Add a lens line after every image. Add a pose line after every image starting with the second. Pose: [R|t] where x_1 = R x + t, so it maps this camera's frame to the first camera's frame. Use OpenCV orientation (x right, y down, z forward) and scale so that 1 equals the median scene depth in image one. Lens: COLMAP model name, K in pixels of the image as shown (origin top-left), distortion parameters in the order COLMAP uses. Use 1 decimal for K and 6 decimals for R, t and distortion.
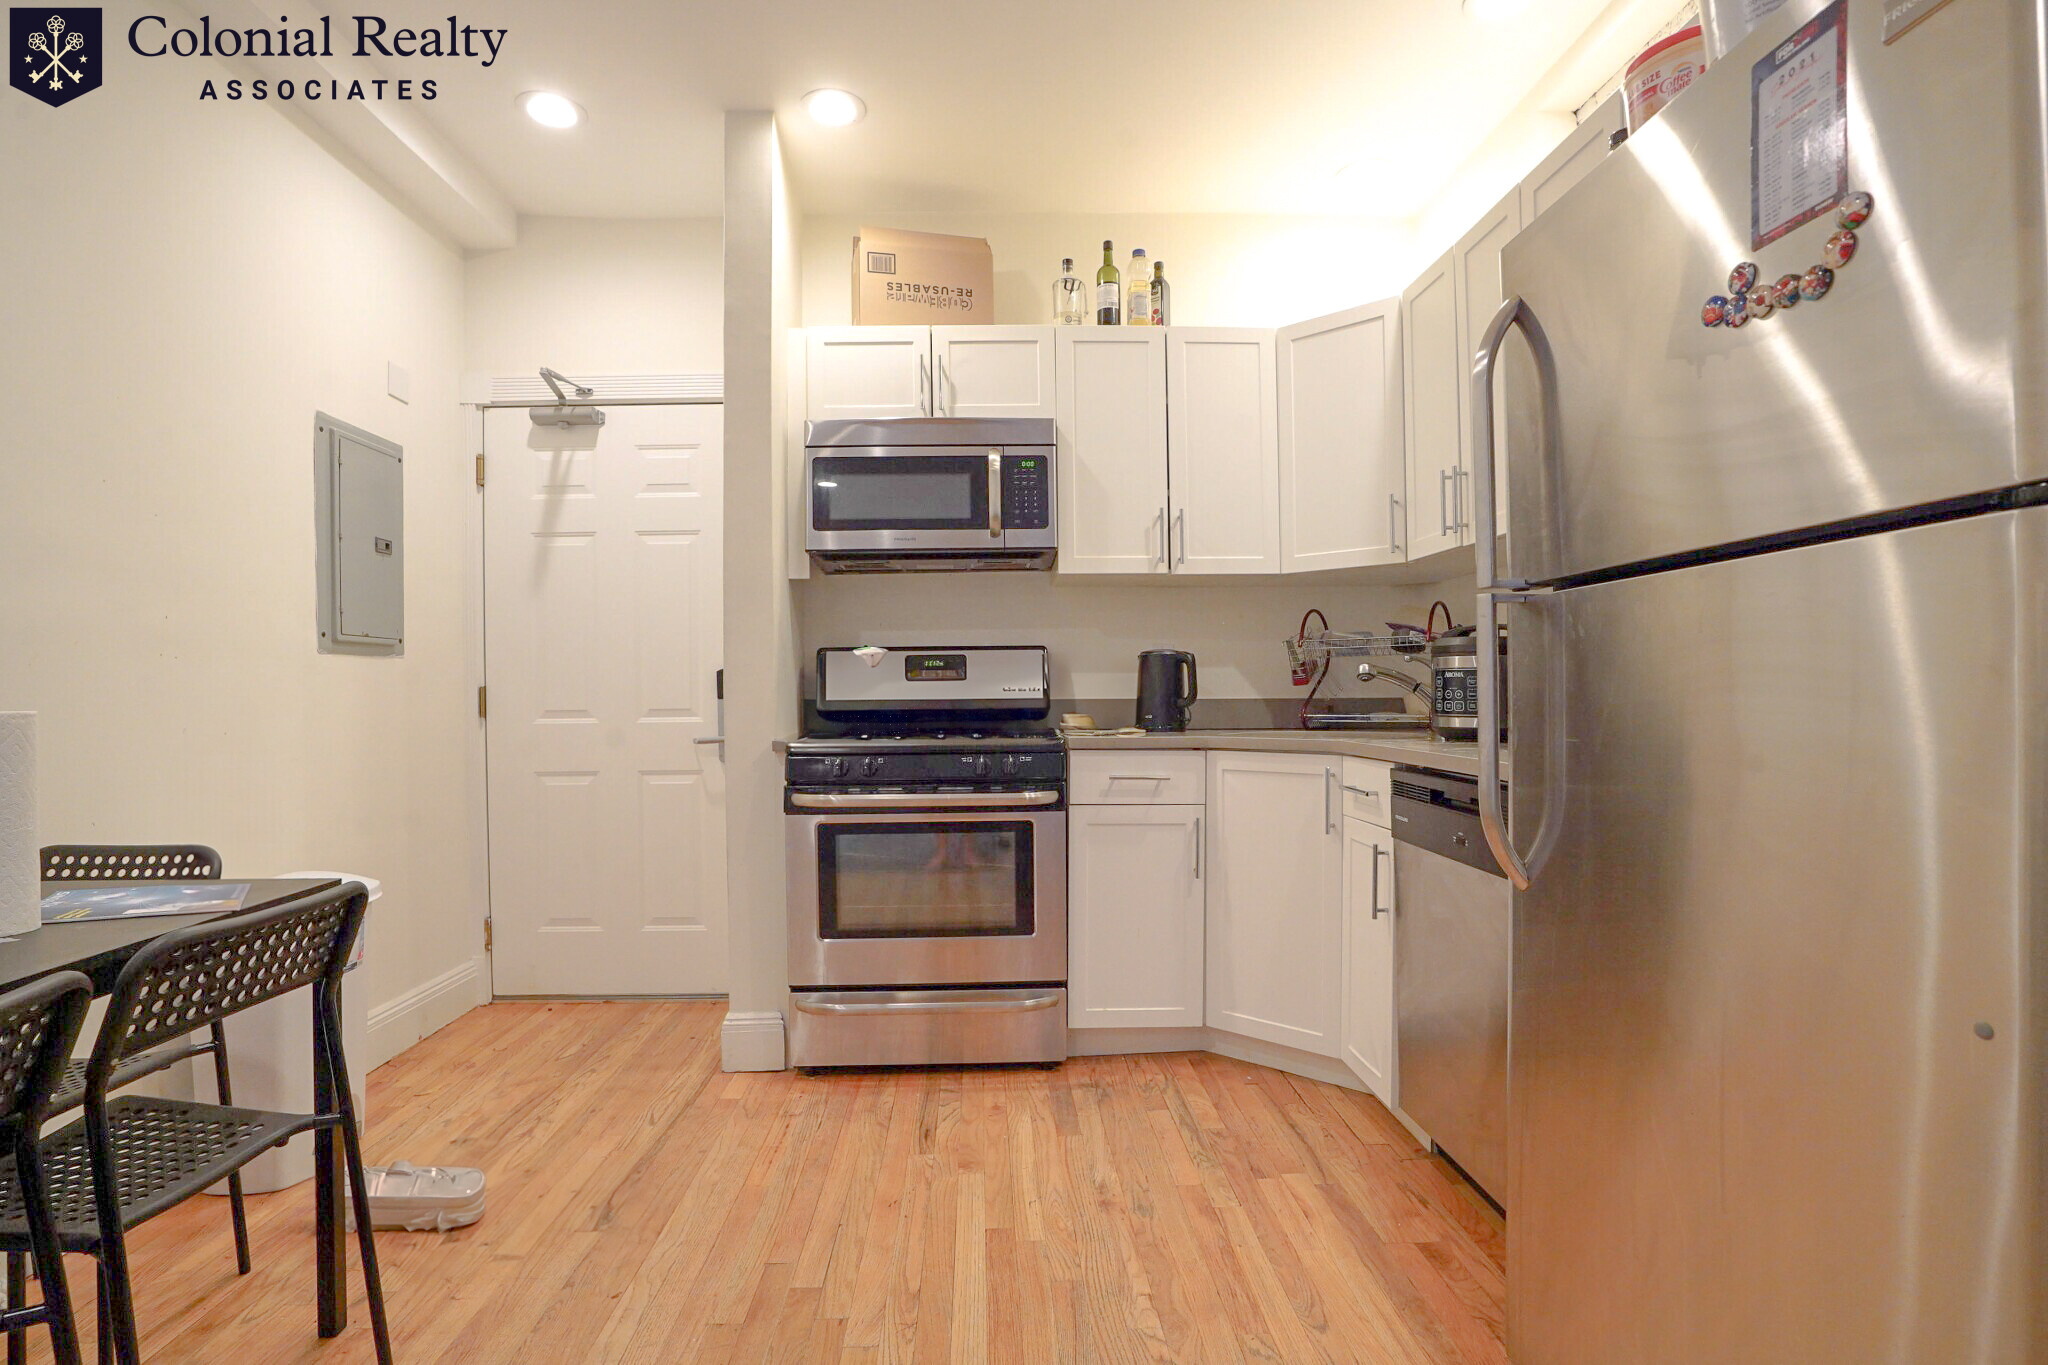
lens RADIAL K [[971.6, 0, 1013.2], [0, 971.6, 692.6], [0, 0, 1]] dist [-0.060377, 0.025701]
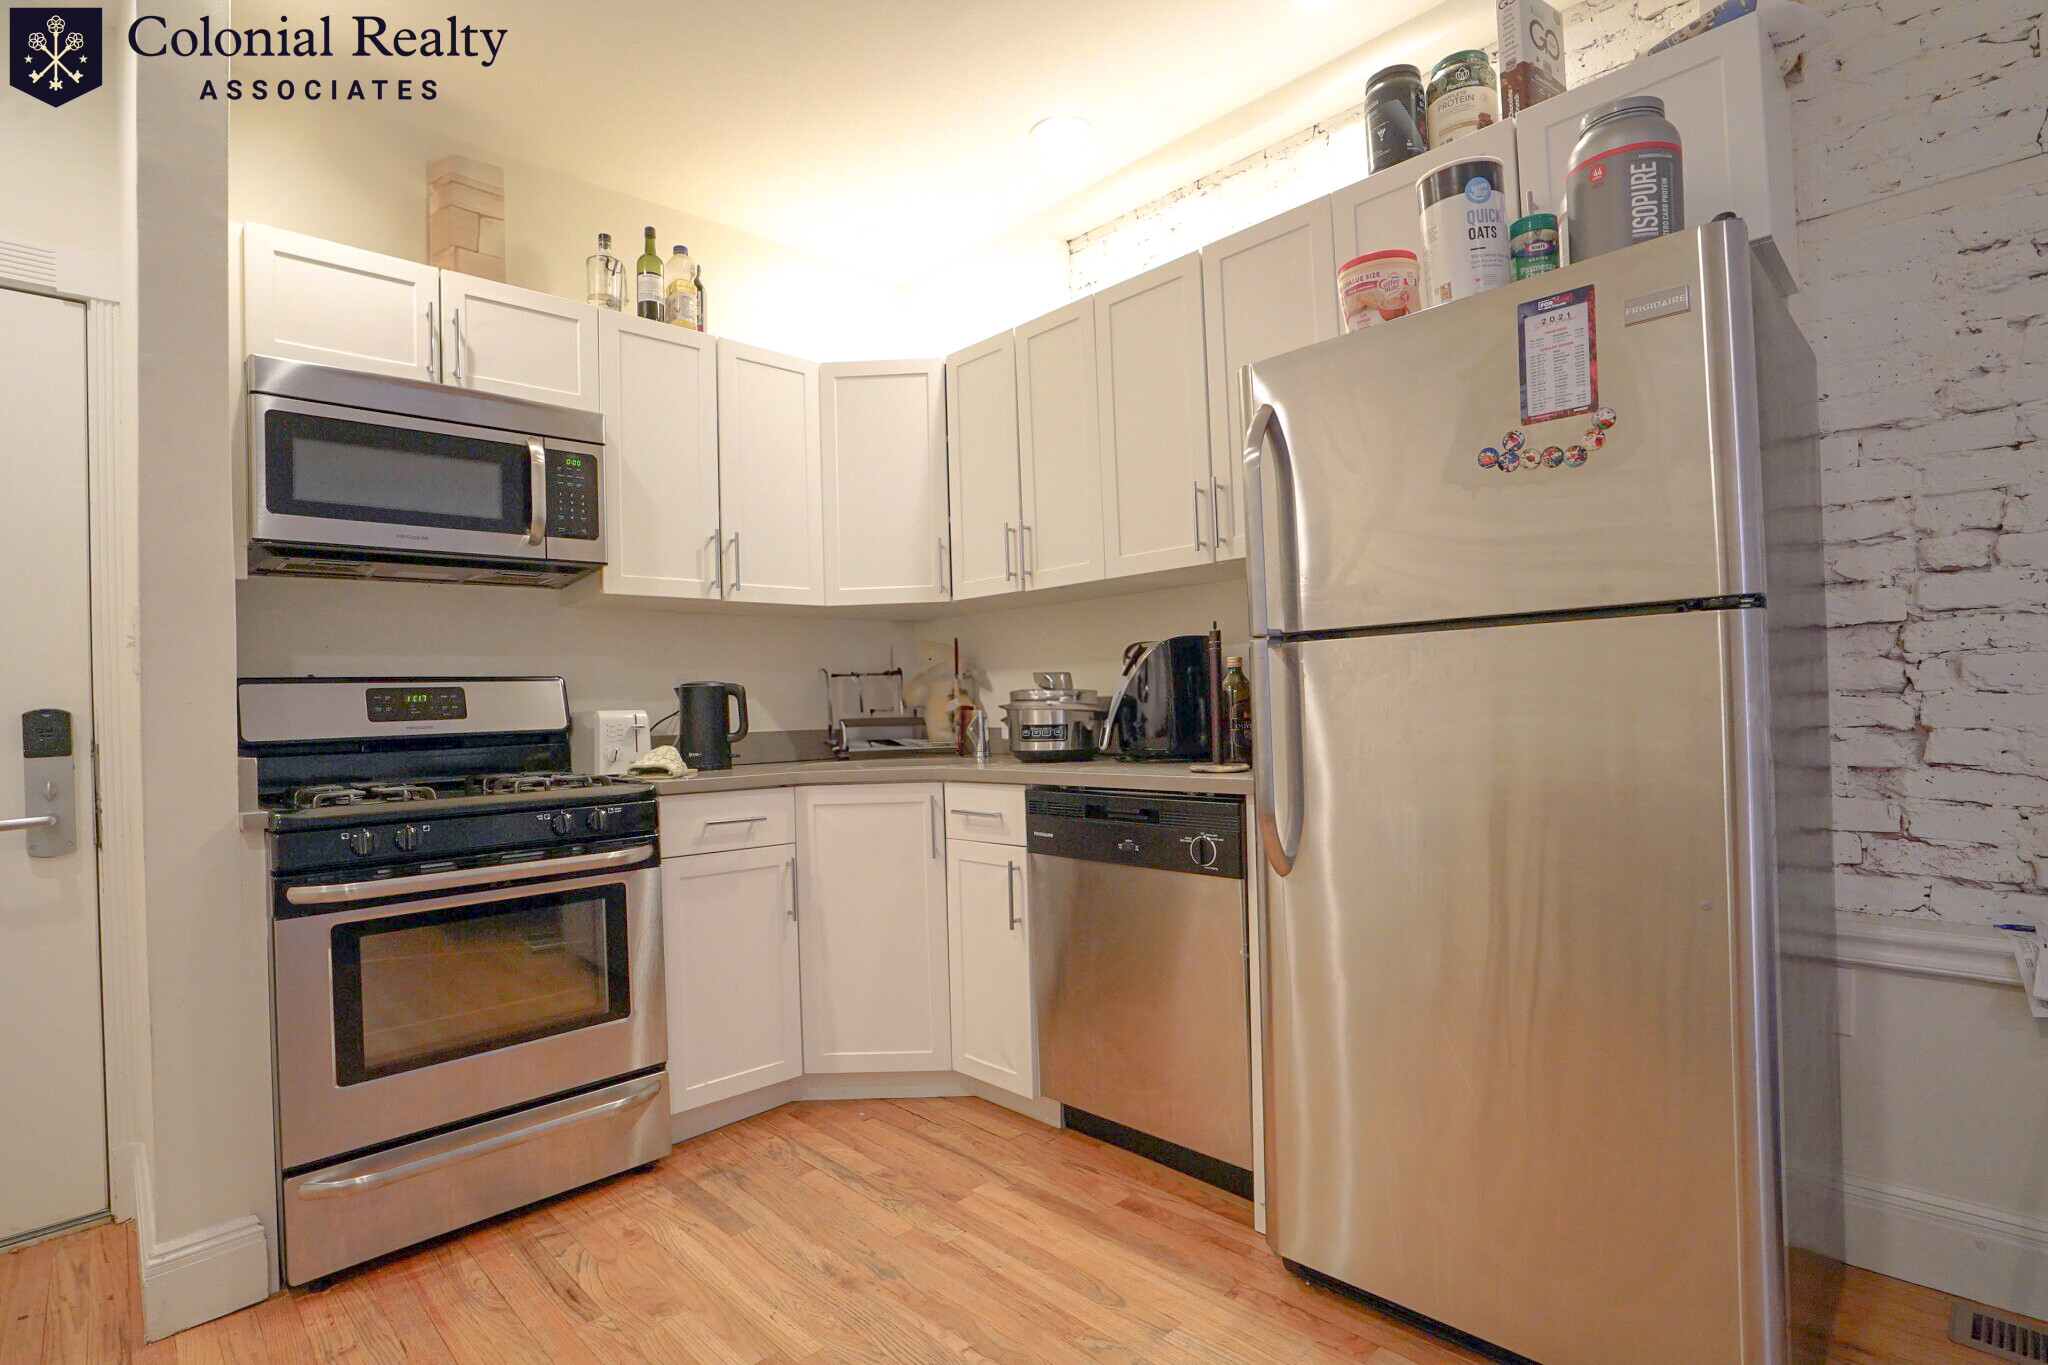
lens RADIAL K [[971.6, 0, 1013.2], [0, 971.6, 692.6], [0, 0, 1]] dist [-0.060377, 0.025701]
pose [[0.743239, -0.005996, 0.669000, -0.286861], [0.025622, 0.999481, -0.019508, -0.009409], [-0.668536, 0.031640, 0.743007, 0.140098]]
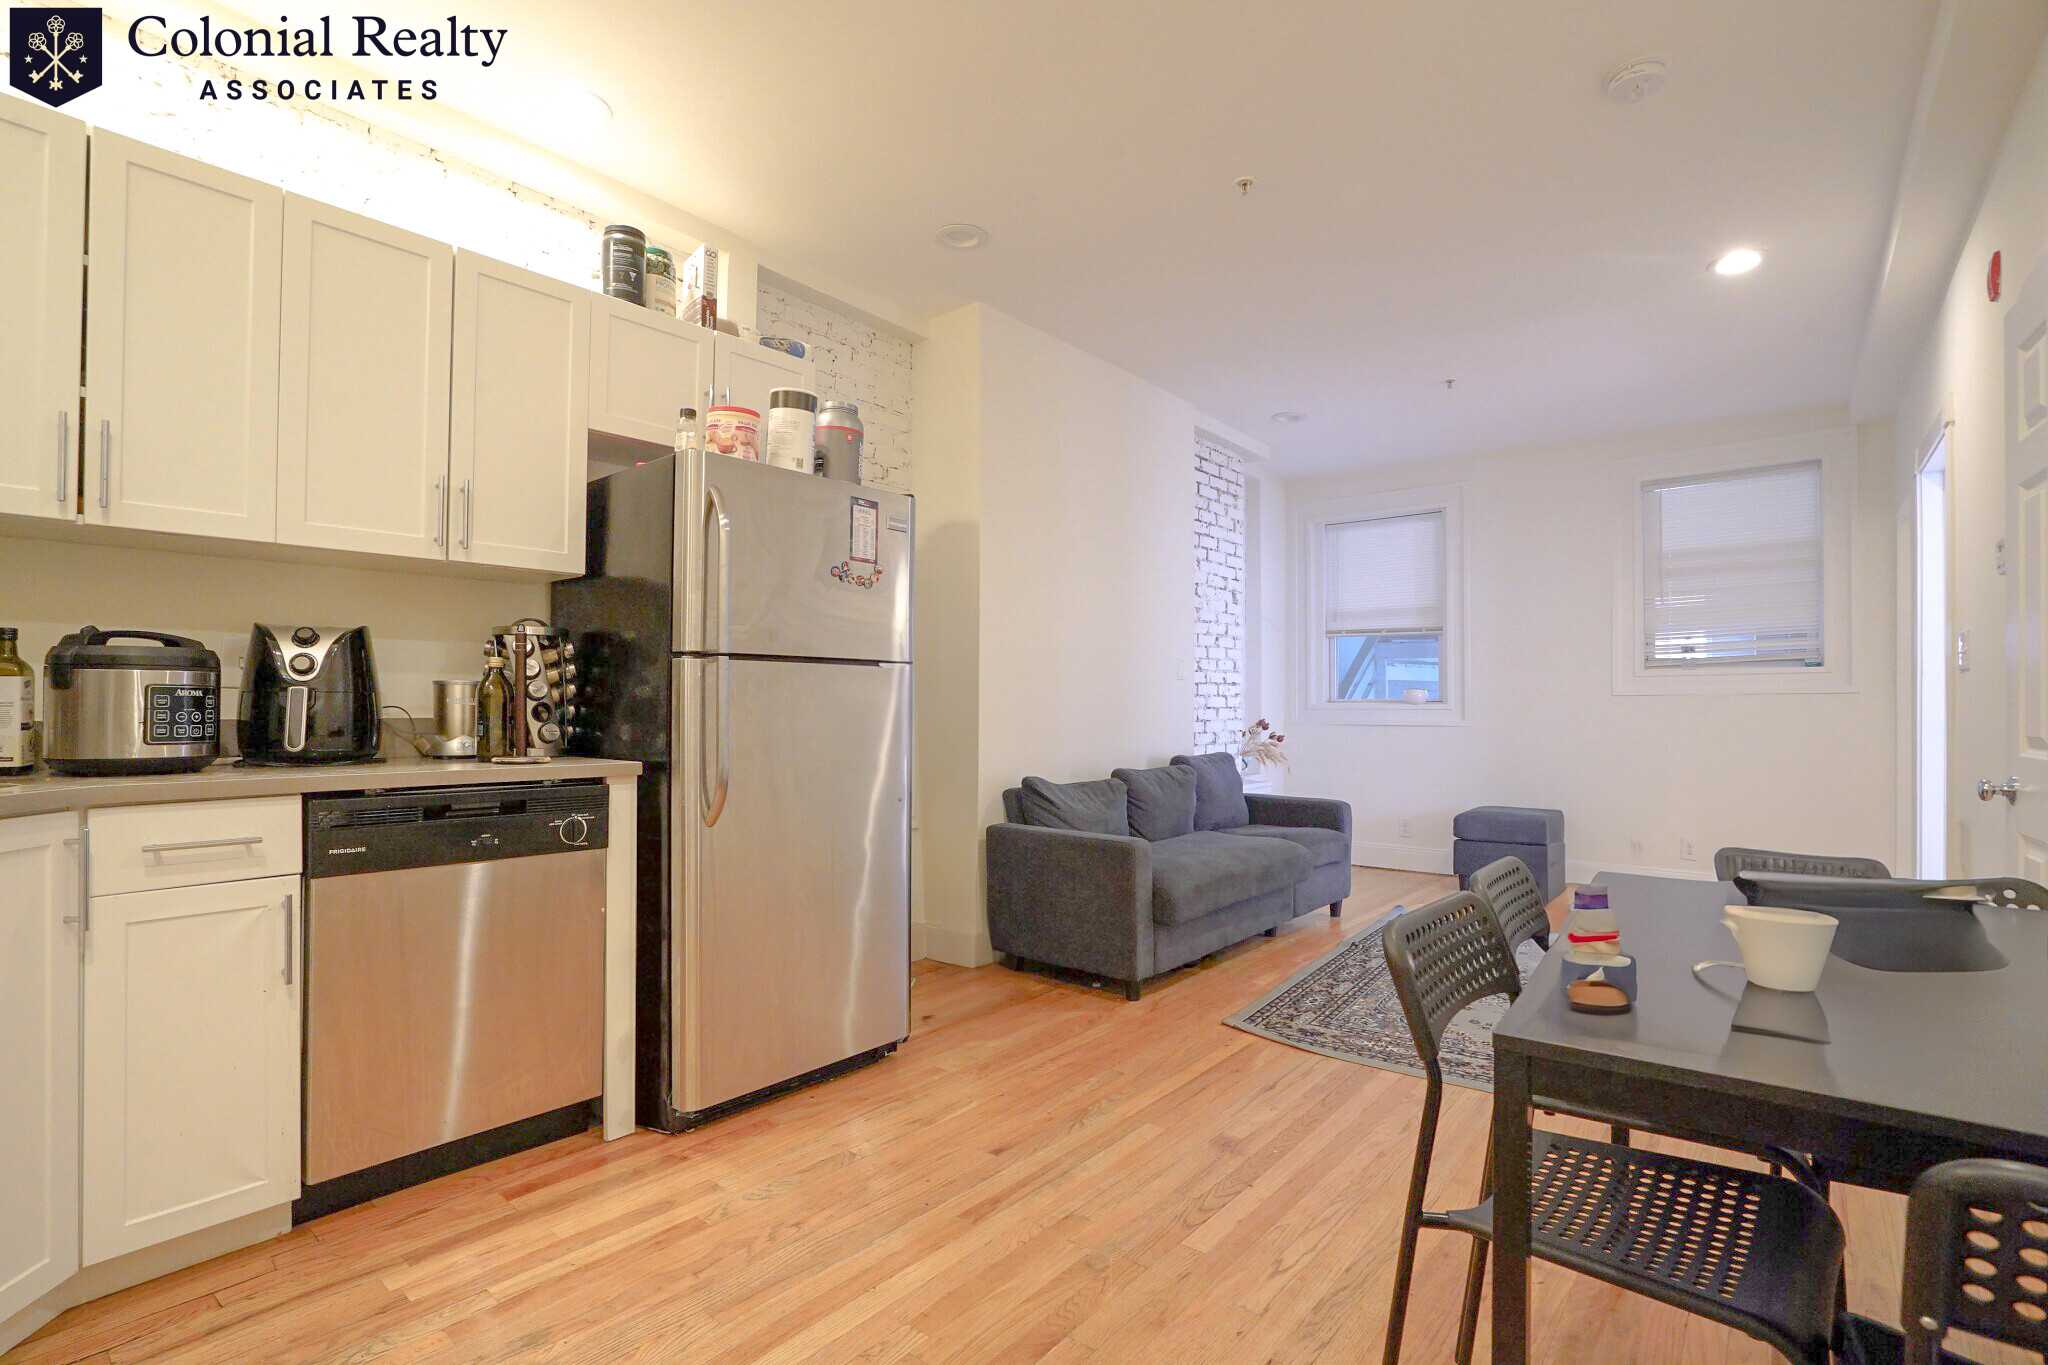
lens RADIAL K [[971.6, 0, 1013.2], [0, 971.6, 692.6], [0, 0, 1]] dist [-0.060377, 0.025701]
pose [[-0.746780, 0.010909, 0.664982, -0.520821], [0.000733, 0.999878, -0.015579, -0.004838], [-0.665071, -0.011147, -0.746697, 0.962678]]
